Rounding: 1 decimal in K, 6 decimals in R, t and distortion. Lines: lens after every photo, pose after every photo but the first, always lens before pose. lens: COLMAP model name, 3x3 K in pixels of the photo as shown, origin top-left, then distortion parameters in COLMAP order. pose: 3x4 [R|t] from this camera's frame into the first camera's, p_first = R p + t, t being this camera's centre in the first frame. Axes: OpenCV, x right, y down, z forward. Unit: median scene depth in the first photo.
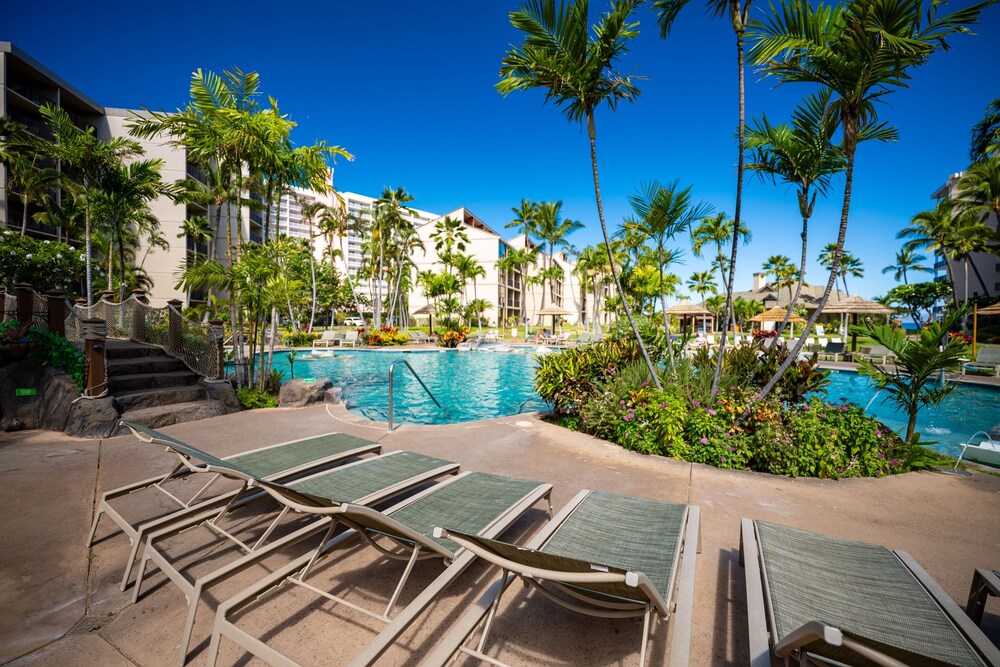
lens RADIAL K [[402.4, 0, 500.0], [0, 402.4, 333.5], [0, 0, 1]] dist [-0.019140, 0.000056]
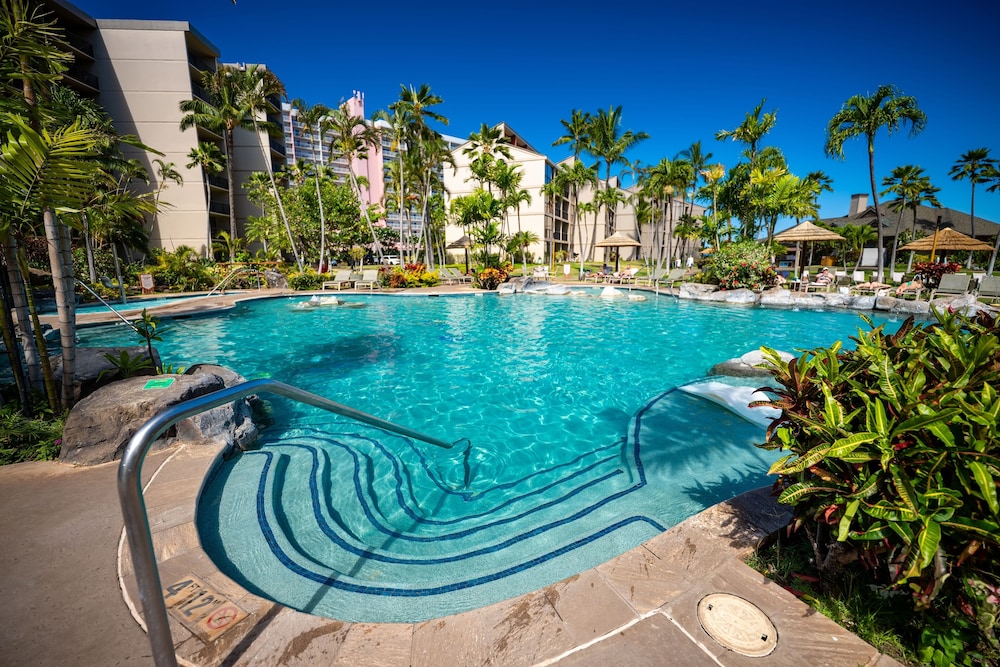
lens RADIAL K [[402.4, 0, 500.0], [0, 402.4, 333.5], [0, 0, 1]] dist [-0.019140, 0.000056]
pose [[0.994380, 0.003511, -0.105807, -0.010756], [0.012742, 0.988214, 0.152547, 0.000069], [0.105096, -0.153038, 0.982616, 0.126097]]
